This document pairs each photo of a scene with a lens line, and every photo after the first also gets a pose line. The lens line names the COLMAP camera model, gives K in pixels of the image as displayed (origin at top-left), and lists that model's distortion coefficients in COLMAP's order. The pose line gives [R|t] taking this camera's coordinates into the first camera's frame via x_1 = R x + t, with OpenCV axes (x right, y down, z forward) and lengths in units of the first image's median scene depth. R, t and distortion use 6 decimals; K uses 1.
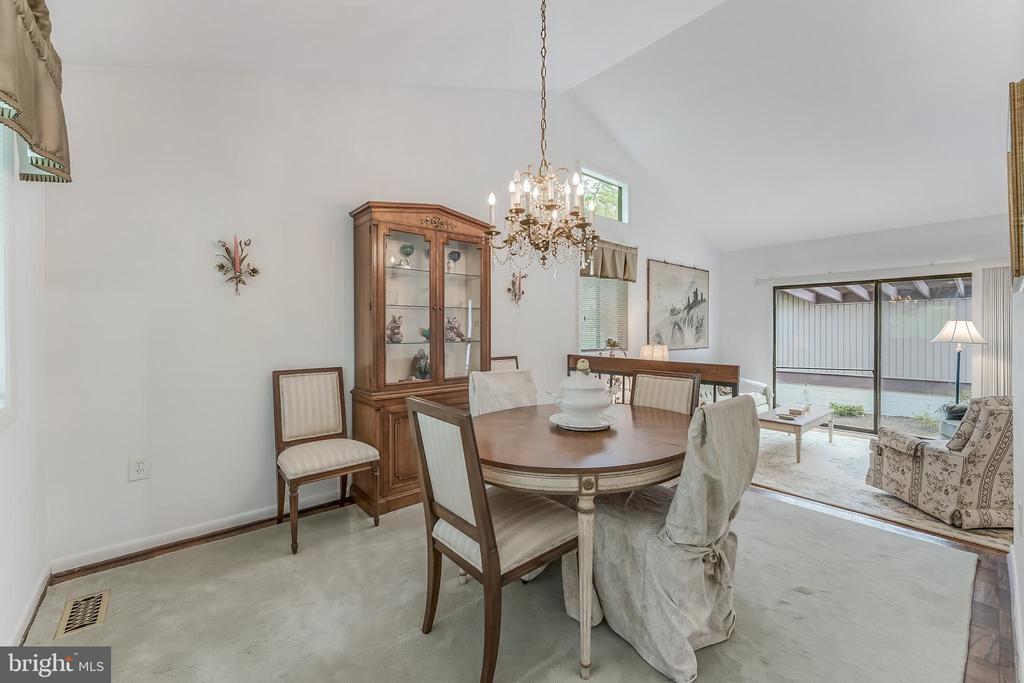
lens RADIAL K [[412.3, 0, 513.3], [0, 412.3, 334.6], [0, 0, 1]] dist [-0.000417, -0.000845]
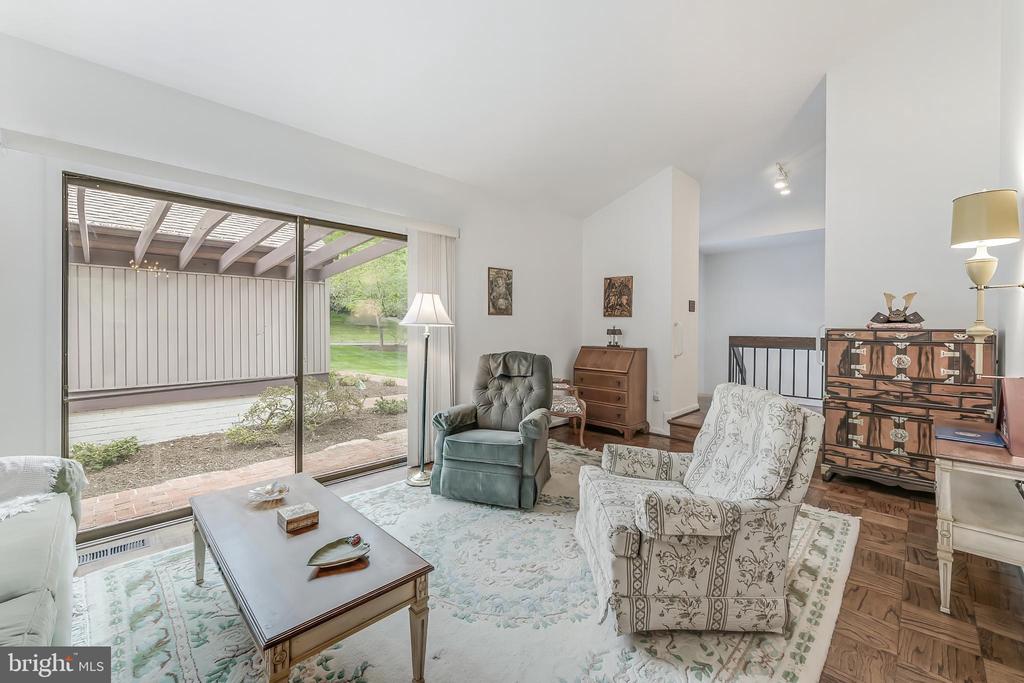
lens RADIAL K [[412.3, 0, 513.8], [0, 412.3, 332.7], [0, 0, 1]] dist [-0.000417, -0.000845]
pose [[-0.089591, -0.010984, 0.995918, 0.348765], [0.009328, 0.999886, 0.011867, 0.027591], [-0.995935, 0.010353, -0.089478, 0.912693]]
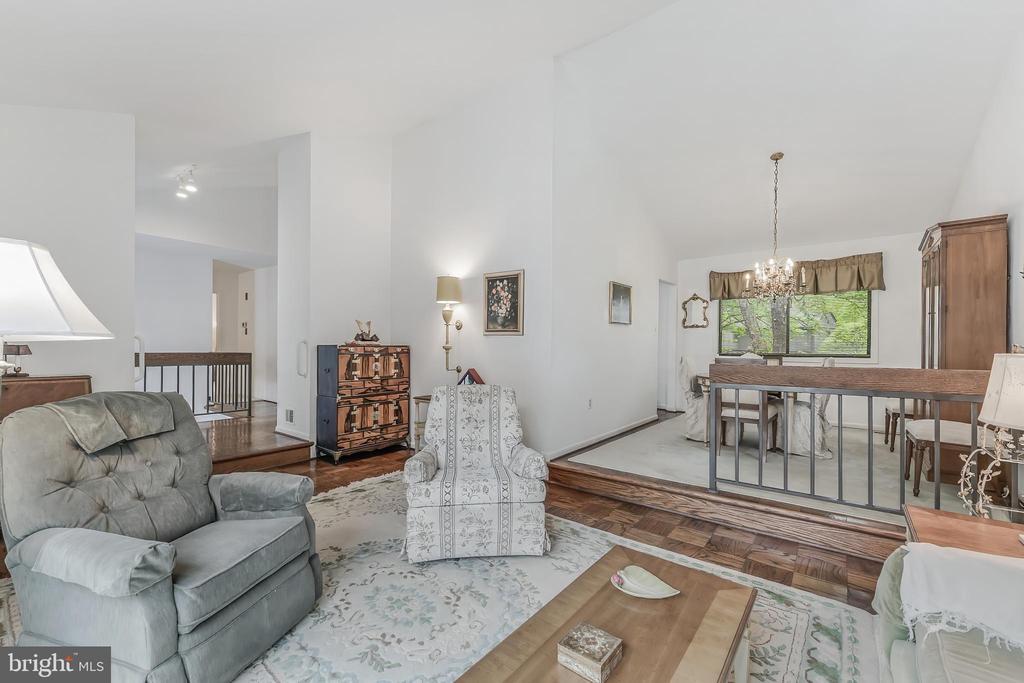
lens RADIAL K [[412.3, 0, 516.2], [0, 412.3, 347.2], [0, 0, 1]] dist [-0.000417, -0.000845]
pose [[-0.979865, -0.004692, -0.199606, 0.852611], [-0.007892, 0.999853, 0.015239, 0.021524], [0.199505, 0.016507, -0.979758, 1.314775]]
